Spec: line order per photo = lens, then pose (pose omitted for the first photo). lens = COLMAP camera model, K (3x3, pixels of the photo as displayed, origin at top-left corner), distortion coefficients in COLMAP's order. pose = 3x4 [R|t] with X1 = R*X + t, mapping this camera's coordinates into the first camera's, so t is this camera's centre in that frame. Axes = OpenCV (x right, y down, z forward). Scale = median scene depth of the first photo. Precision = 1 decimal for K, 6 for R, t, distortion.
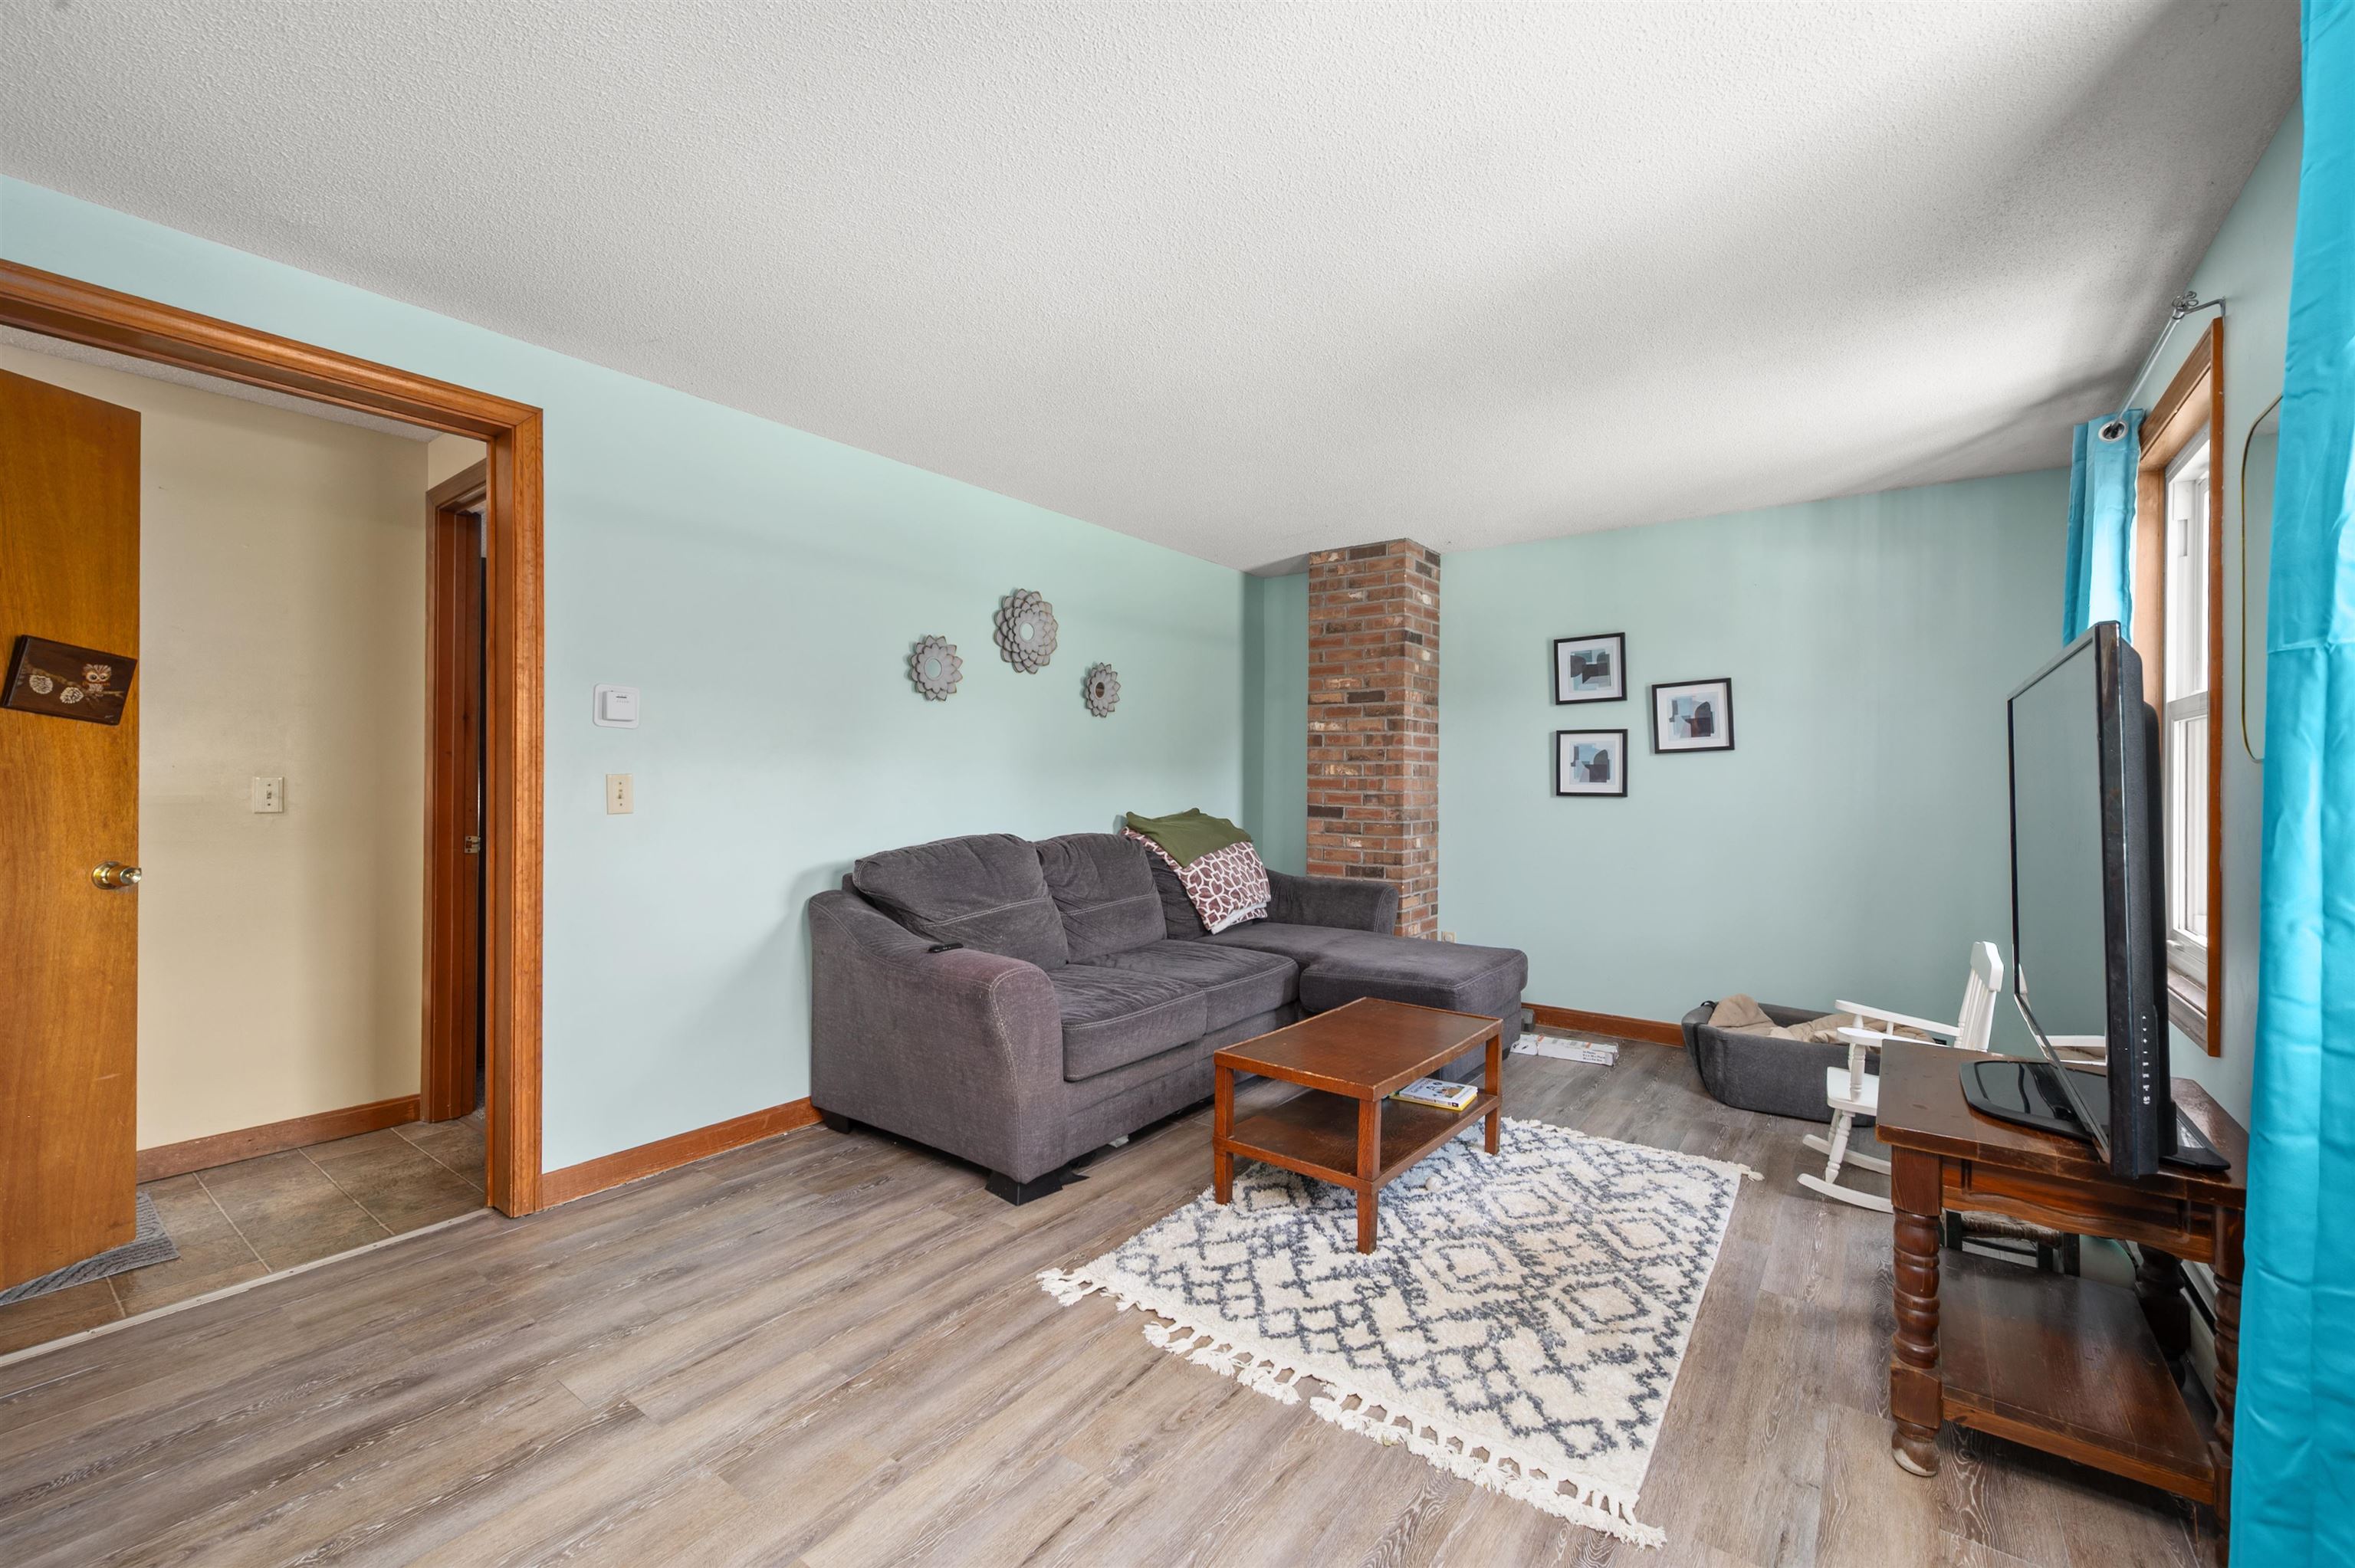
lens RADIAL K [[959.7, 0, 1177.5], [0, 959.7, 784.0], [0, 0, 1]] dist [-0.000348, -0.000006]
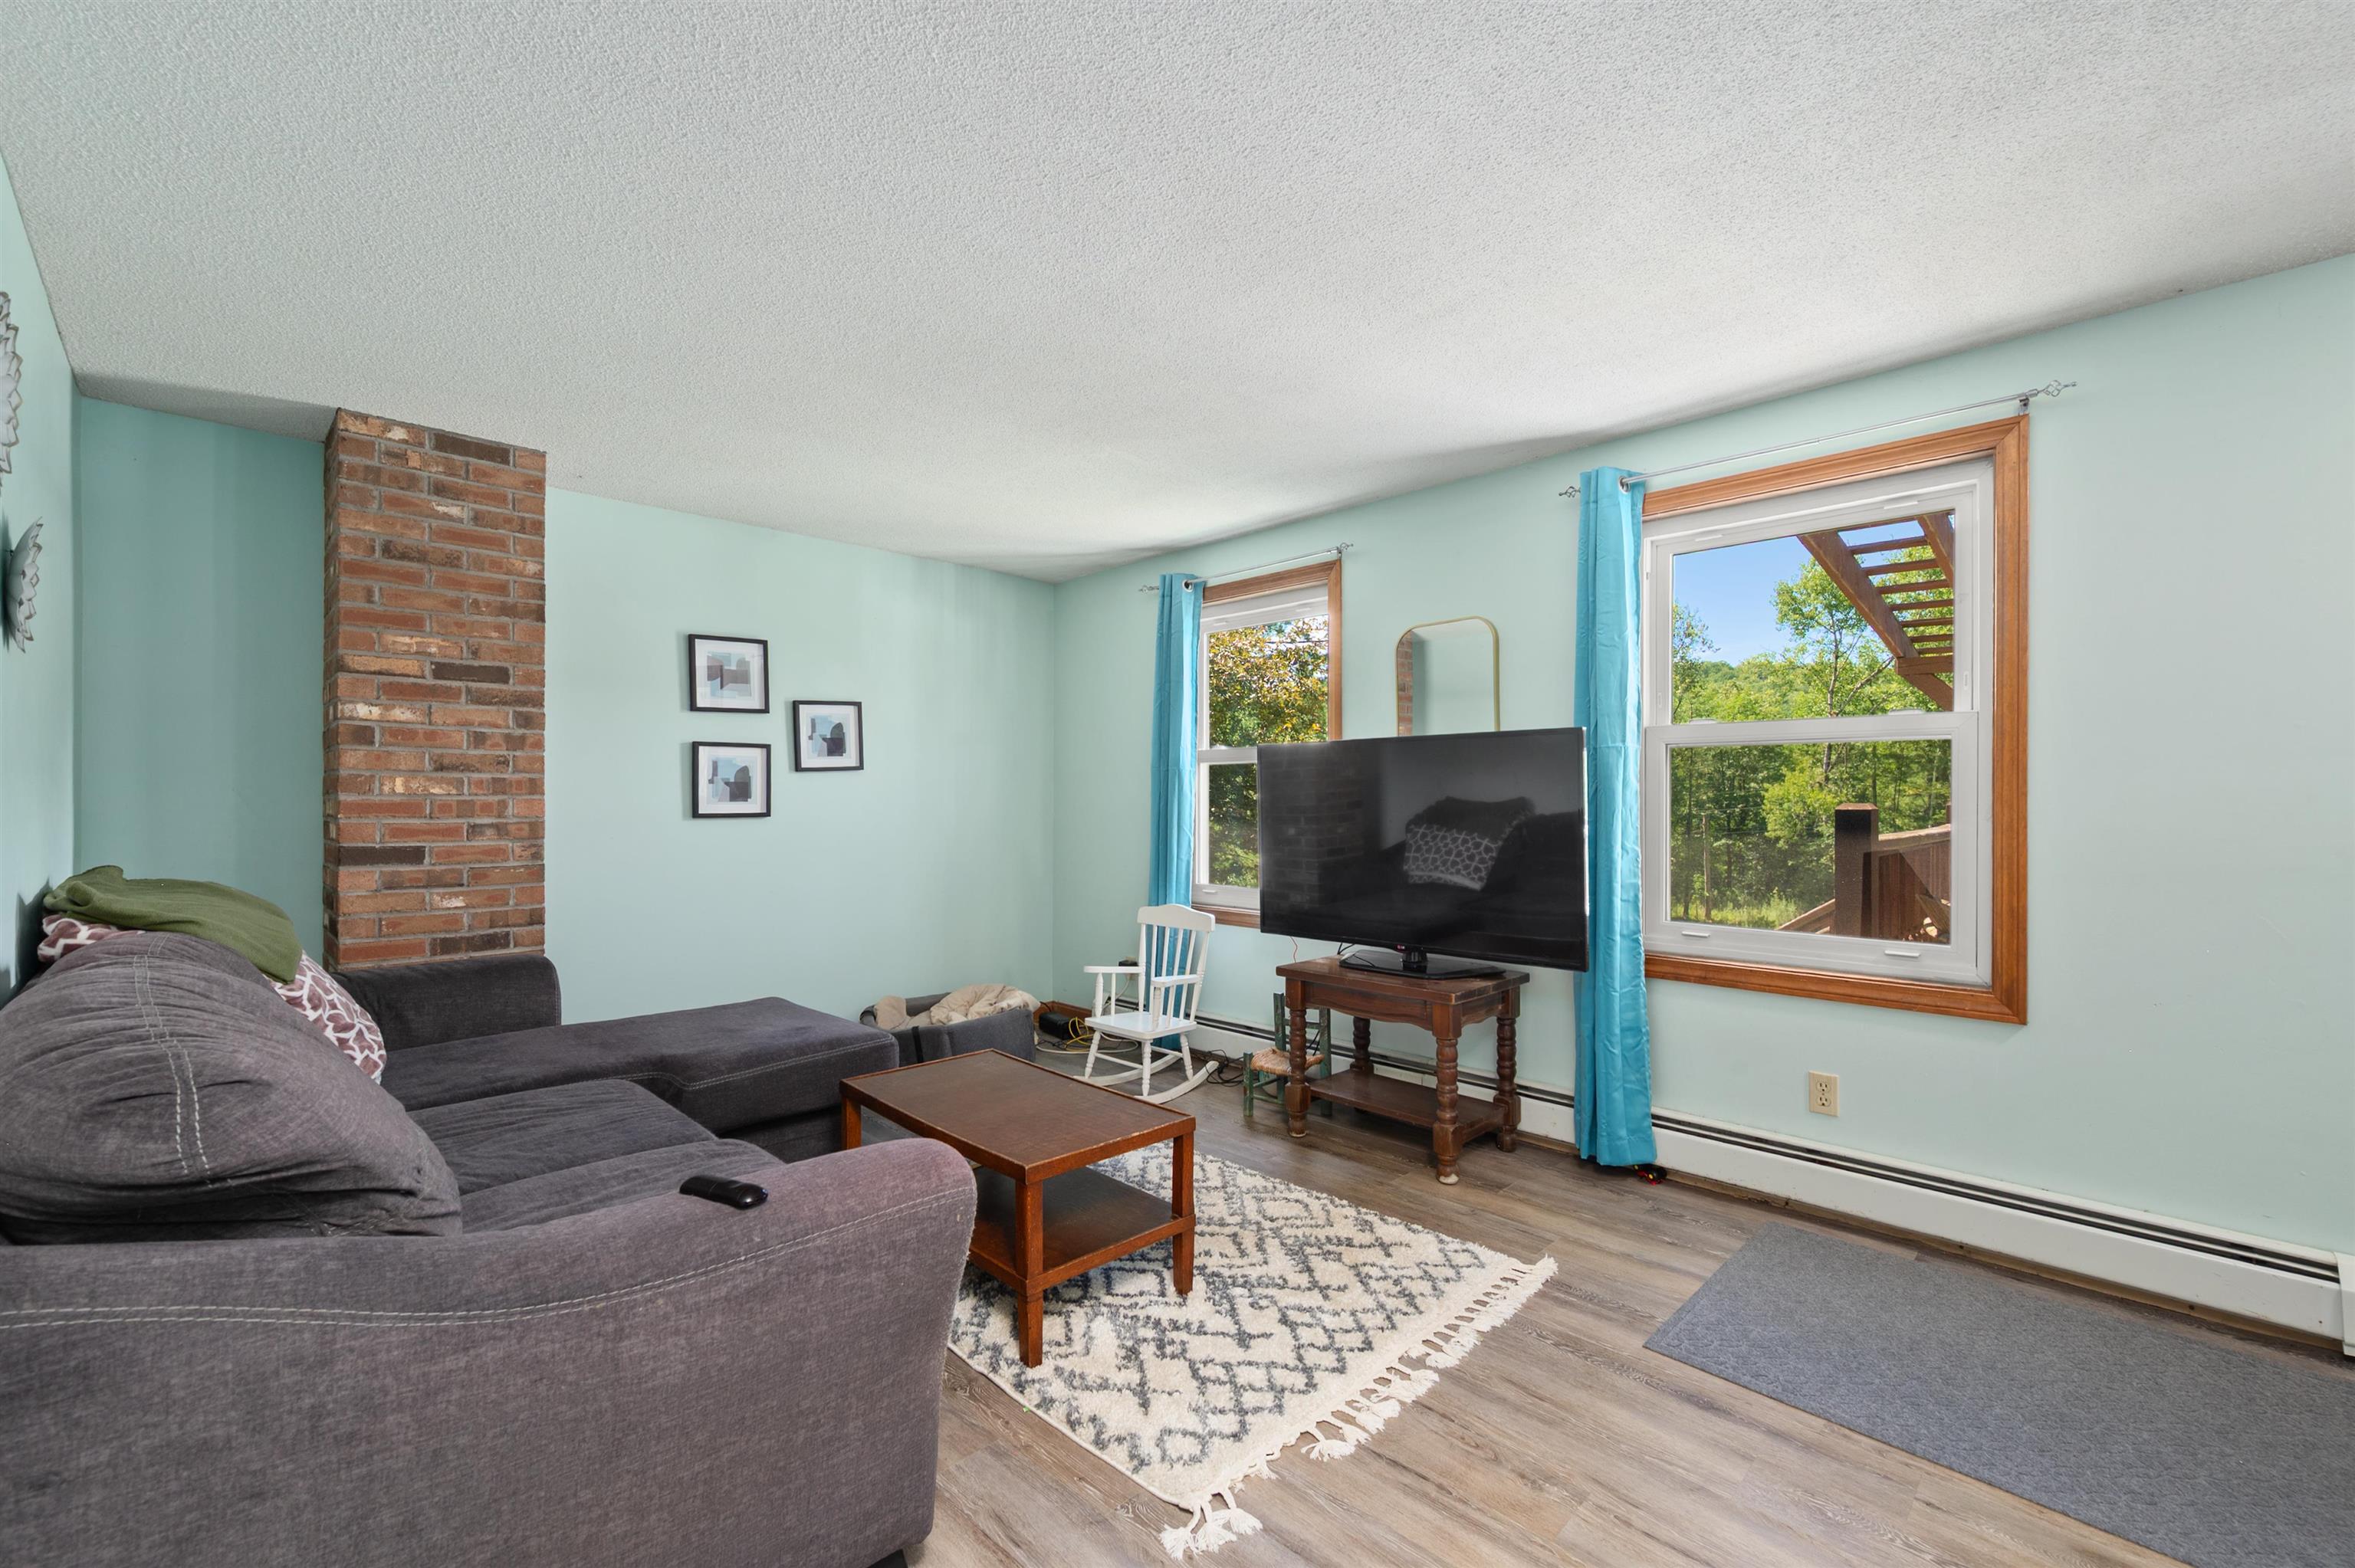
lens RADIAL K [[985.3, 0, 1174.3], [0, 985.3, 804.7], [0, 0, 1]] dist [0.001368, 0.000085]
pose [[0.146147, -0.012934, 0.989178, -0.424099], [0.008206, 0.999896, 0.011861, -0.006645], [-0.989229, 0.006384, 0.146238, 0.470587]]
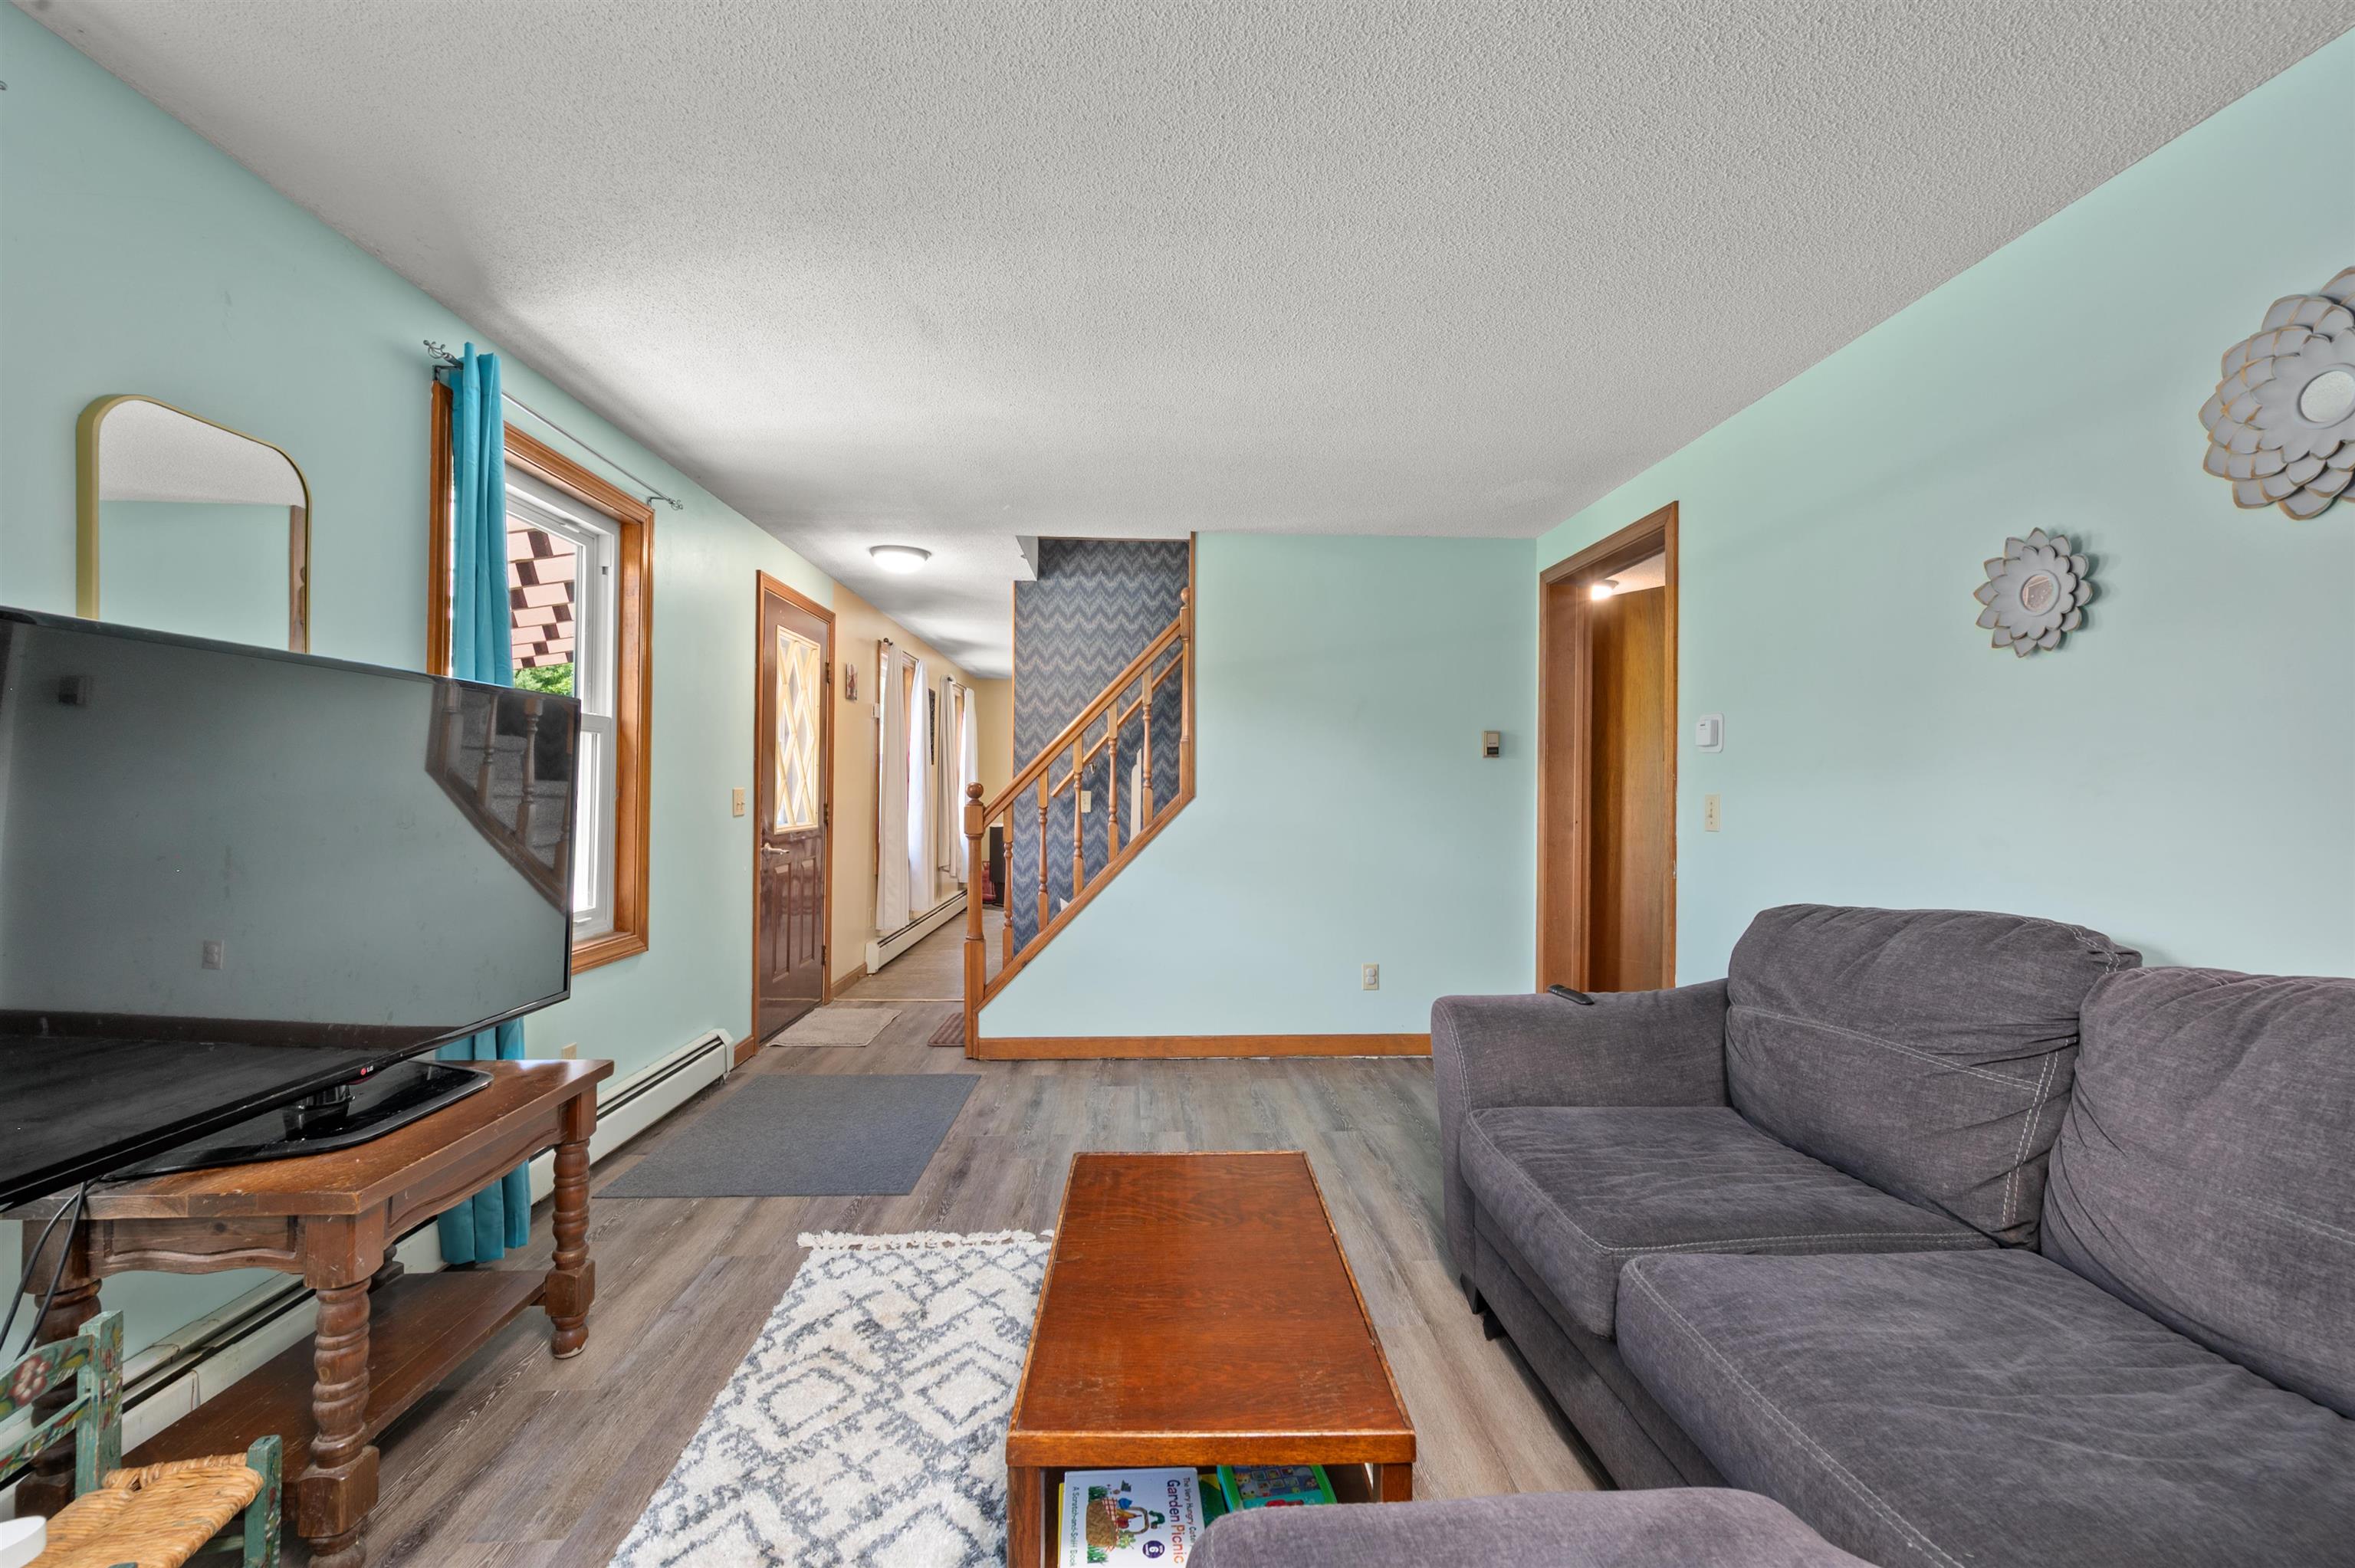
lens RADIAL K [[959.7, 0, 1177.5], [0, 959.7, 784.0], [0, 0, 1]] dist [-0.000348, -0.000006]
pose [[-0.773438, -0.015716, -0.633677, 0.366213], [-0.017101, 0.999846, -0.003925, -0.005153], [0.633641, 0.007800, -0.773588, 0.924240]]
